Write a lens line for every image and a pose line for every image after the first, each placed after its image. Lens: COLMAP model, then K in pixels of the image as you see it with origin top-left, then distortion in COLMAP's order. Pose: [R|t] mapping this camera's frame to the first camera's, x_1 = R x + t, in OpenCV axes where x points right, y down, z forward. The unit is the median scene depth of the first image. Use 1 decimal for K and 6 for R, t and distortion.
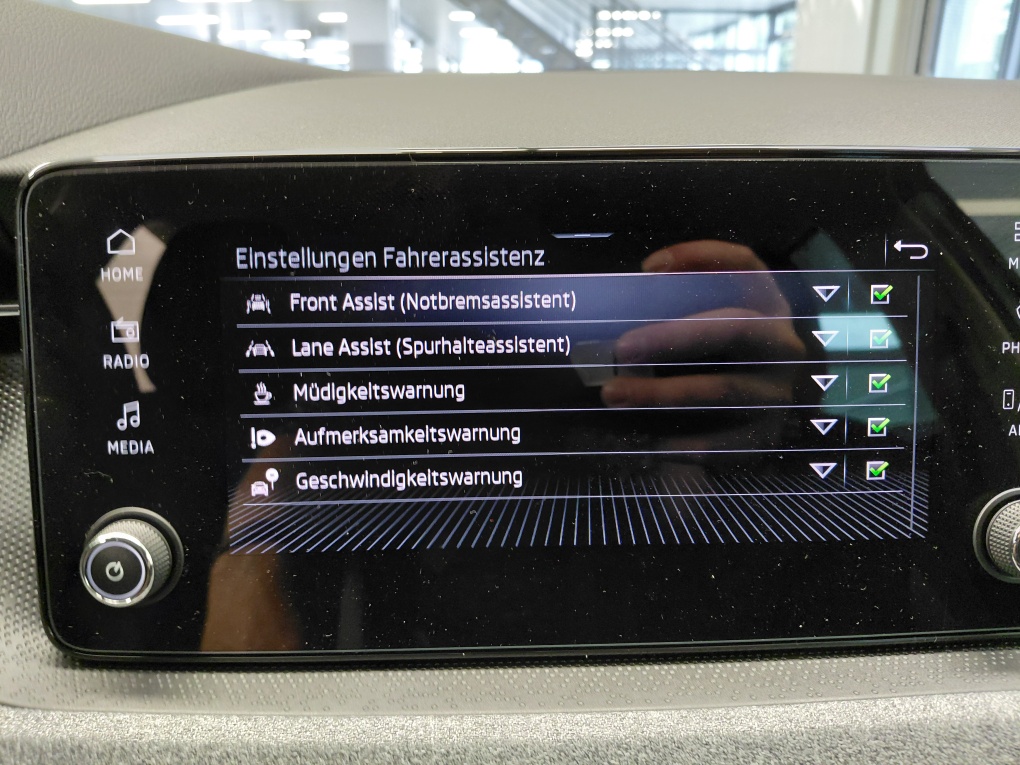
lens RADIAL K [[772.1, 0, 513.4], [0, 772.1, 383.3], [0, 0, 1]] dist [0.035402, -0.077345]
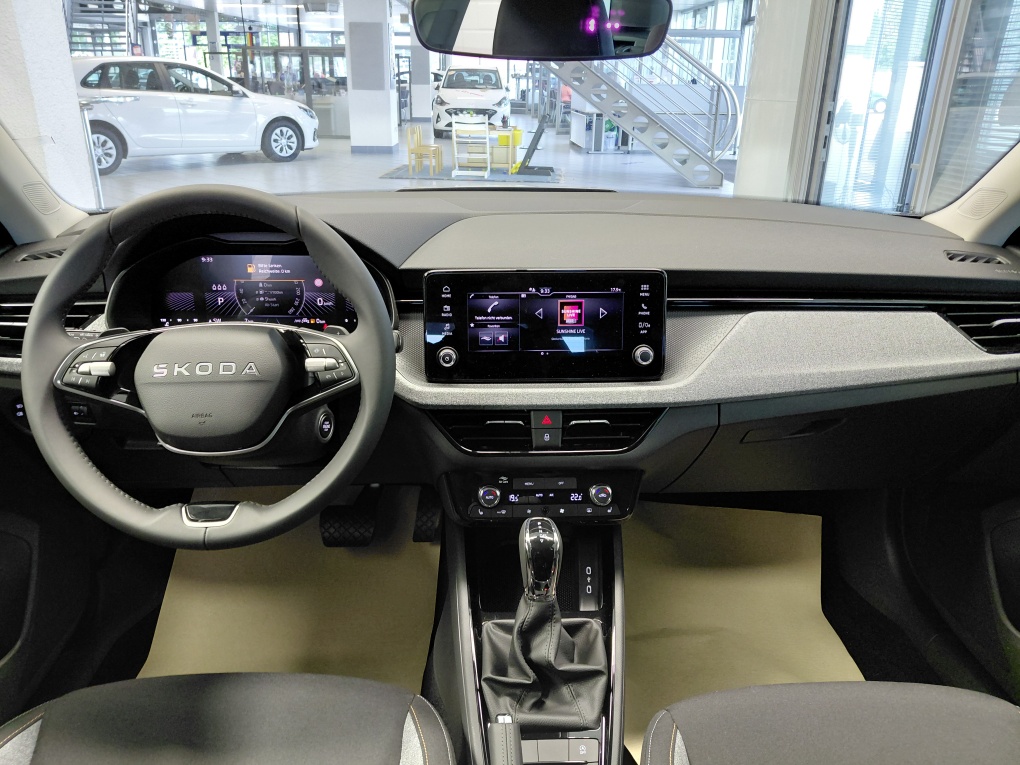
lens RADIAL K [[772.1, 0, 517.1], [0, 772.1, 379.9], [0, 0, 1]] dist [0.035402, -0.077345]
pose [[0.999611, 0.008936, 0.026419, -0.197415], [-0.010004, 0.999127, 0.040569, 0.168755], [-0.026033, -0.040817, 0.998827, -3.595469]]
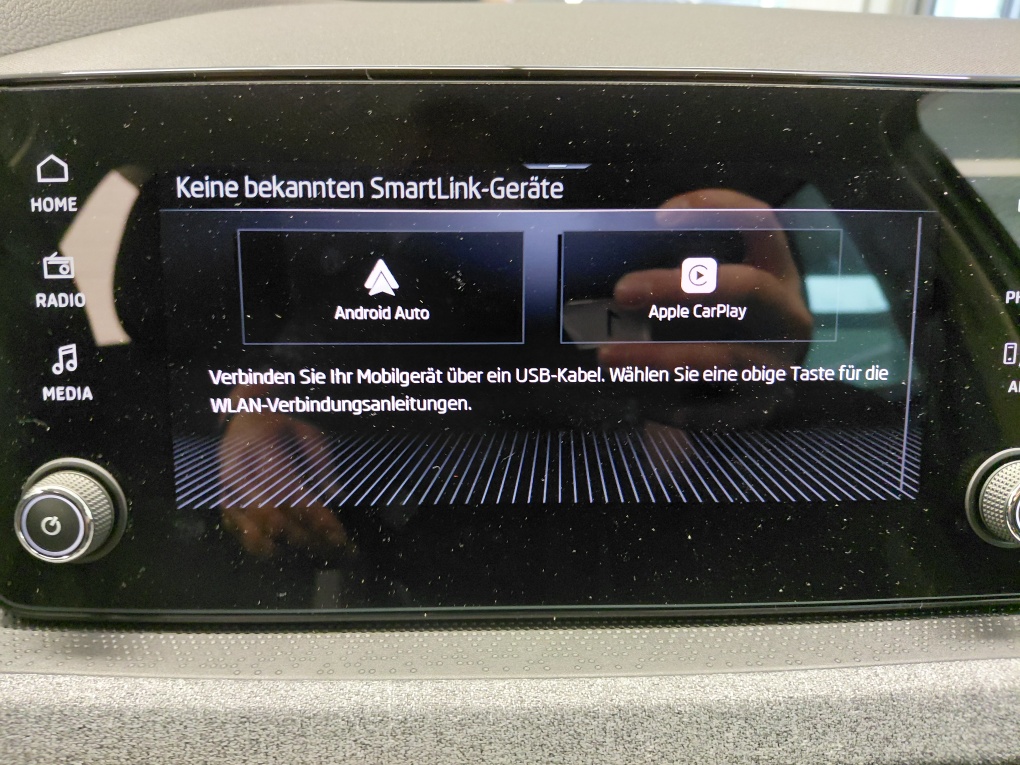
lens RADIAL K [[772.1, 0, 504.7], [0, 772.1, 383.4], [0, 0, 1]] dist [0.035402, -0.077345]
pose [[0.999888, 0.012098, 0.008862, 0.020964], [-0.012583, 0.998302, 0.056877, 0.010977], [-0.008158, -0.056982, 0.998342, 0.071060]]
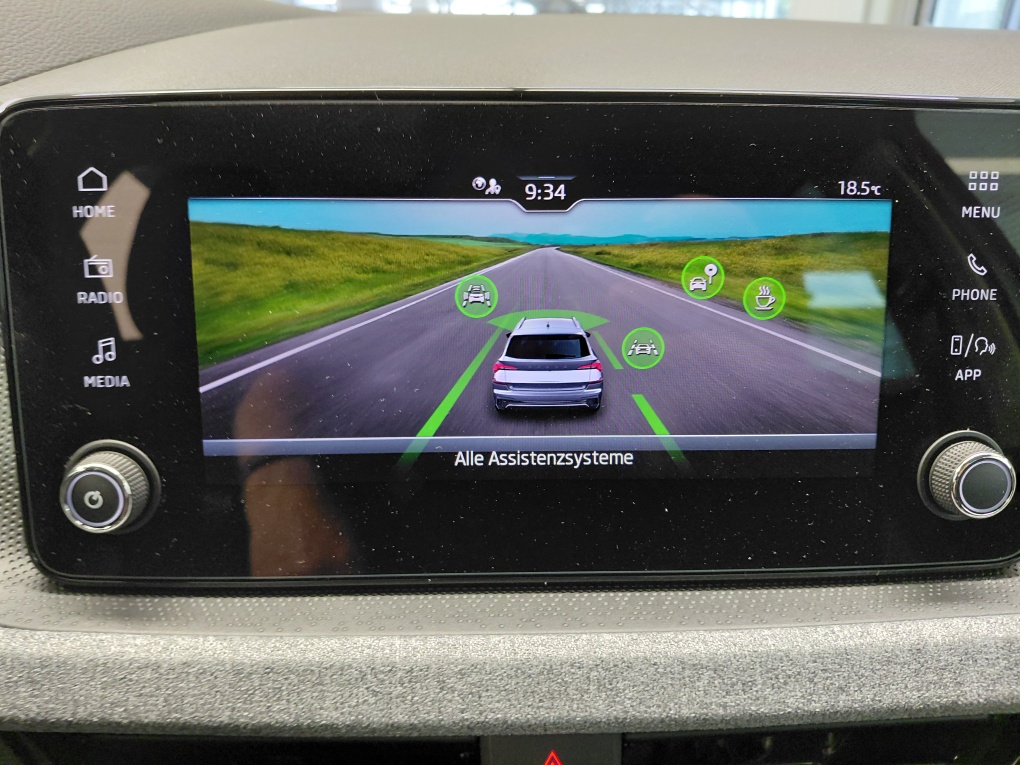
lens RADIAL K [[772.1, 0, 510.3], [0, 772.1, 390.0], [0, 0, 1]] dist [0.035402, -0.077345]
pose [[0.999888, 0.010882, 0.010238, 0.032320], [-0.011560, 0.997568, 0.068741, 0.016570], [-0.009465, -0.068852, 0.997582, -0.033945]]
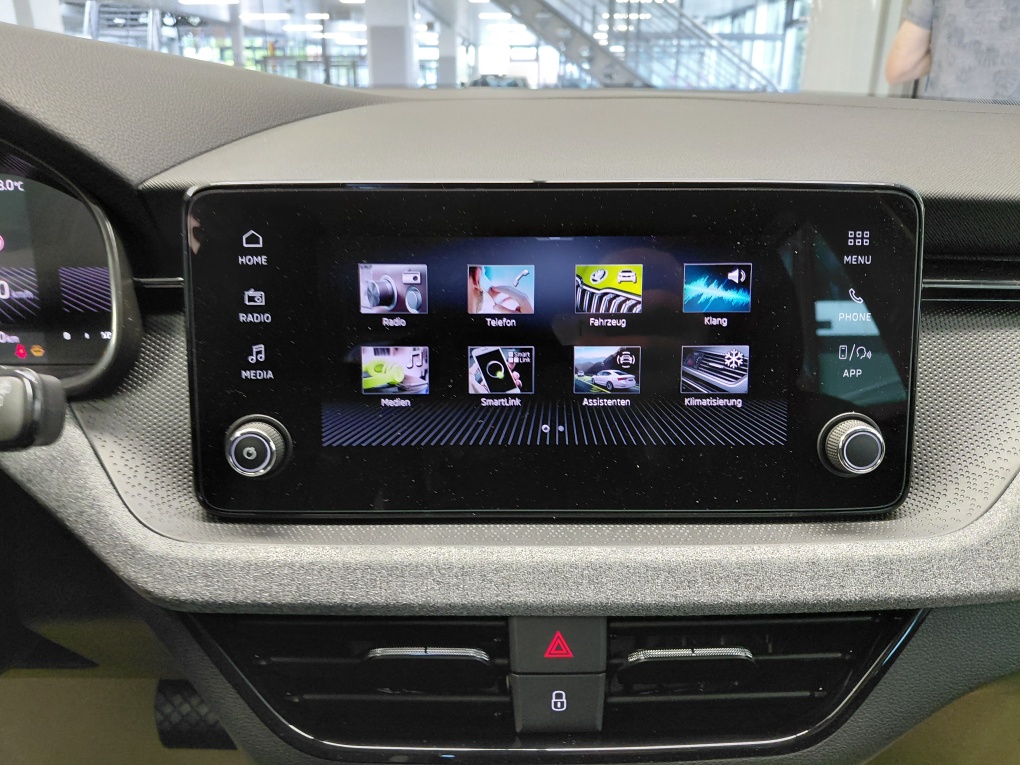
lens RADIAL K [[772.1, 0, 511.8], [0, 772.1, 388.3], [0, 0, 1]] dist [0.035402, -0.077345]
pose [[0.999710, 0.016004, -0.017998, 0.033446], [-0.015479, 0.999460, 0.028976, 0.057274], [0.018452, -0.028689, 0.999418, -0.512292]]
